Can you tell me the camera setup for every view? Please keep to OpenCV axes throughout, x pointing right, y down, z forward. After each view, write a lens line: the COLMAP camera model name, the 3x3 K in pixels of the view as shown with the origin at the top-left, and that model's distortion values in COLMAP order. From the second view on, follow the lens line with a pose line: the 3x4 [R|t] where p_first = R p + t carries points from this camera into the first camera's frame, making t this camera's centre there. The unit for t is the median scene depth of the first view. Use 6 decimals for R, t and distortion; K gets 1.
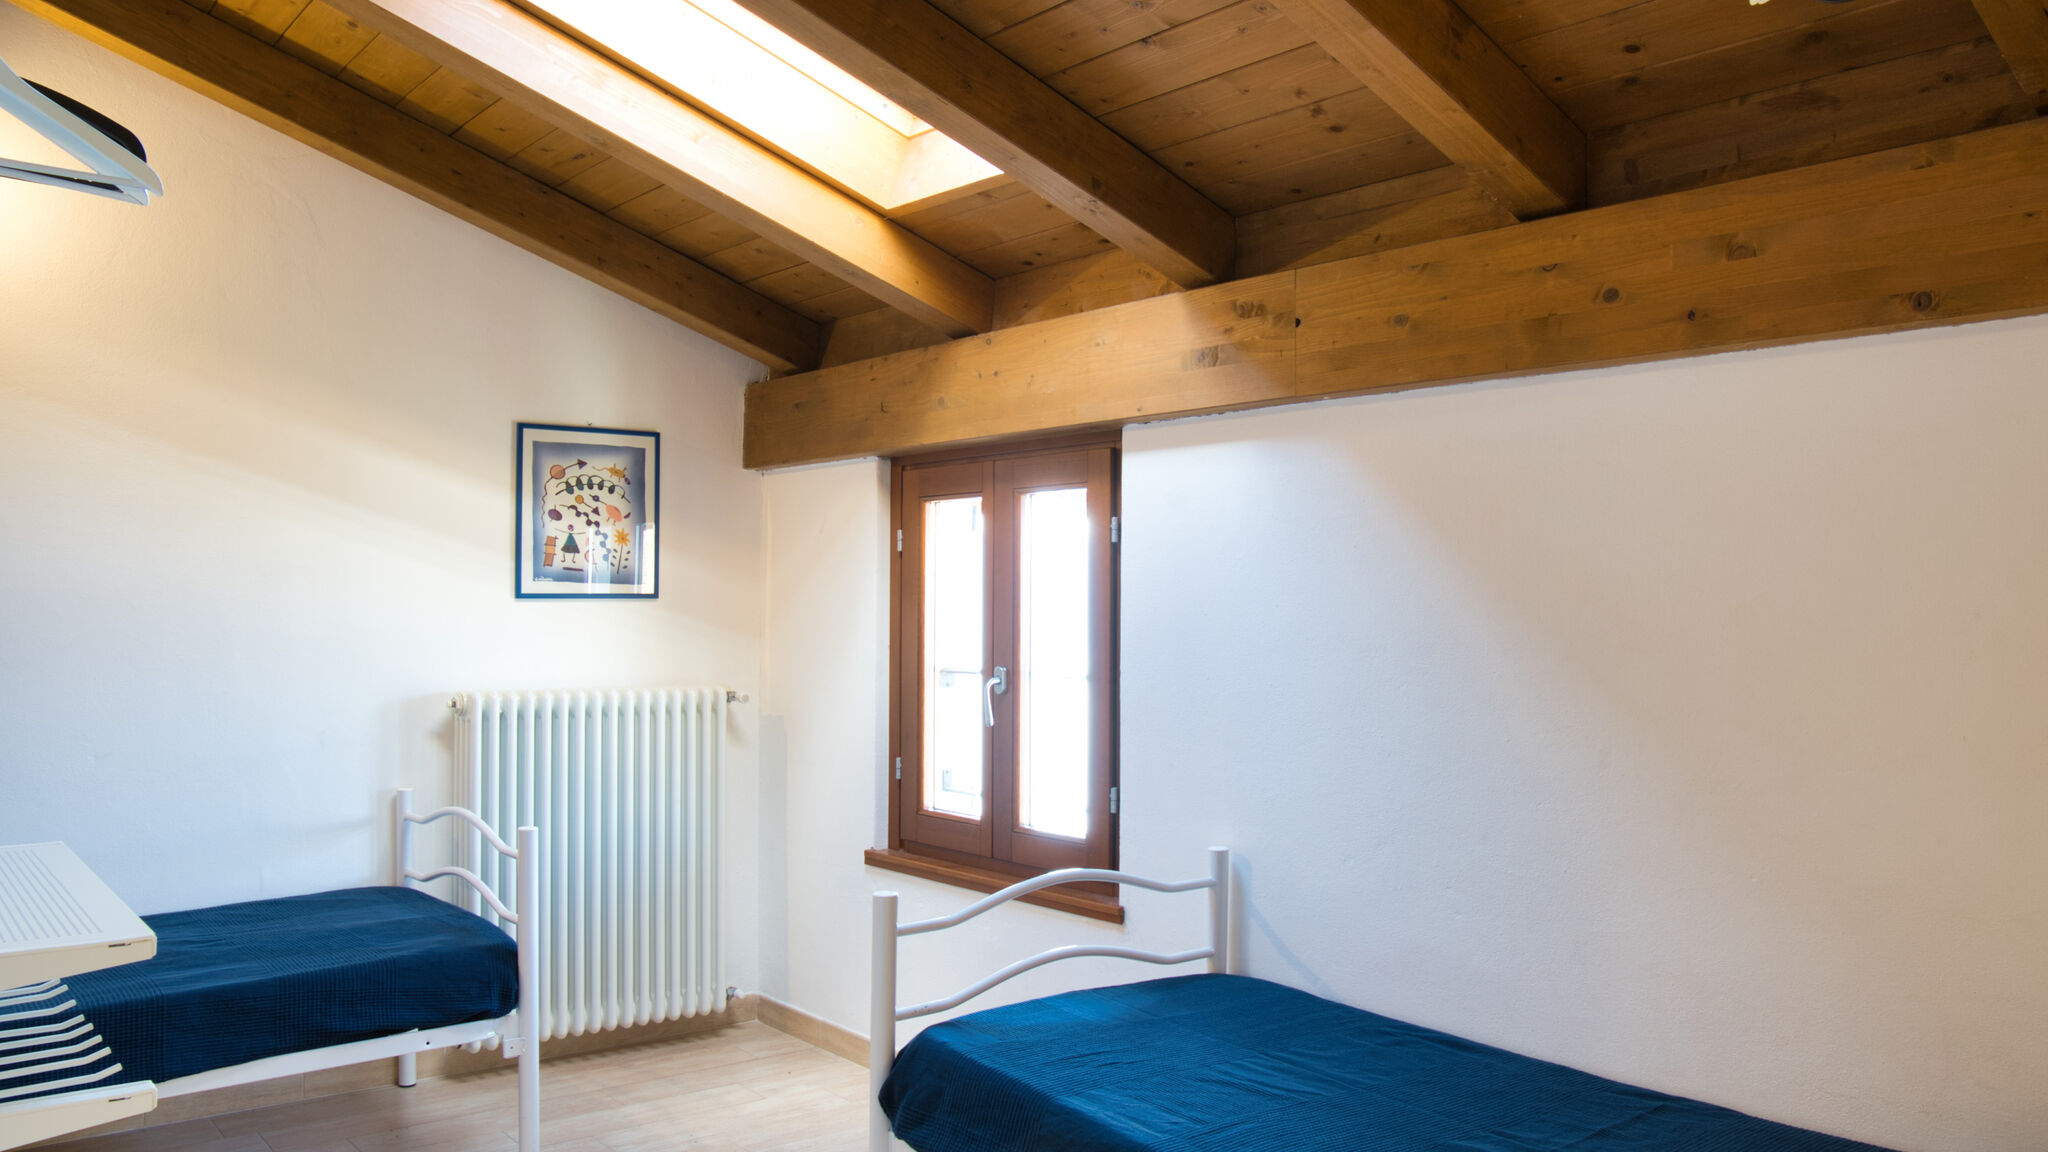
lens RADIAL K [[1541.5, 0, 1030.7], [0, 1541.5, 572.0], [0, 0, 1]] dist [-0.145905, 0.127071]
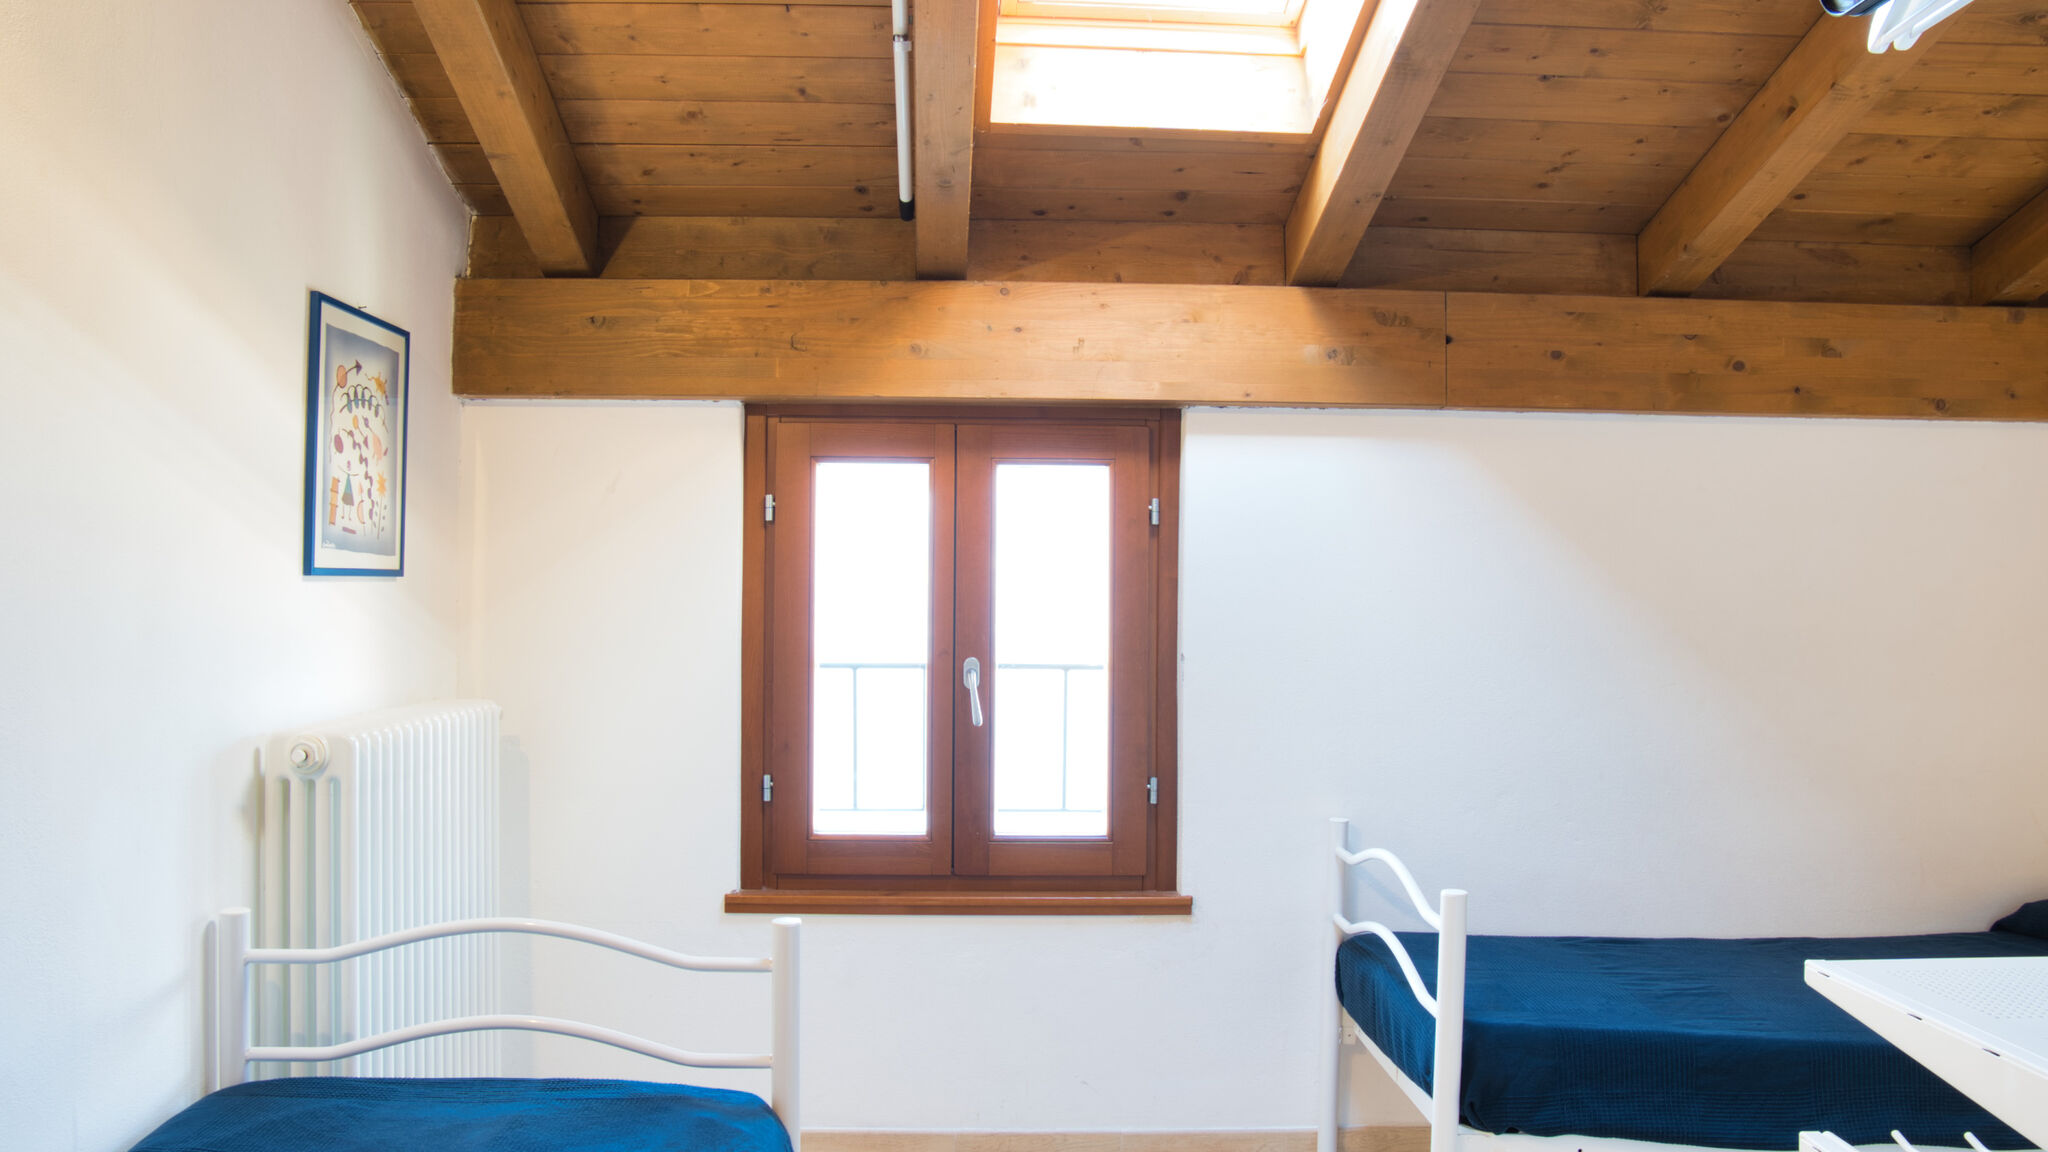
lens RADIAL K [[1541.5, 0, 1030.7], [0, 1541.5, 572.0], [0, 0, 1]] dist [-0.145905, 0.127071]
pose [[0.614615, 0.010067, 0.788763, -0.767510], [-0.021993, 0.999749, 0.004377, 0.008105], [-0.788521, -0.020037, 0.614682, 0.472997]]
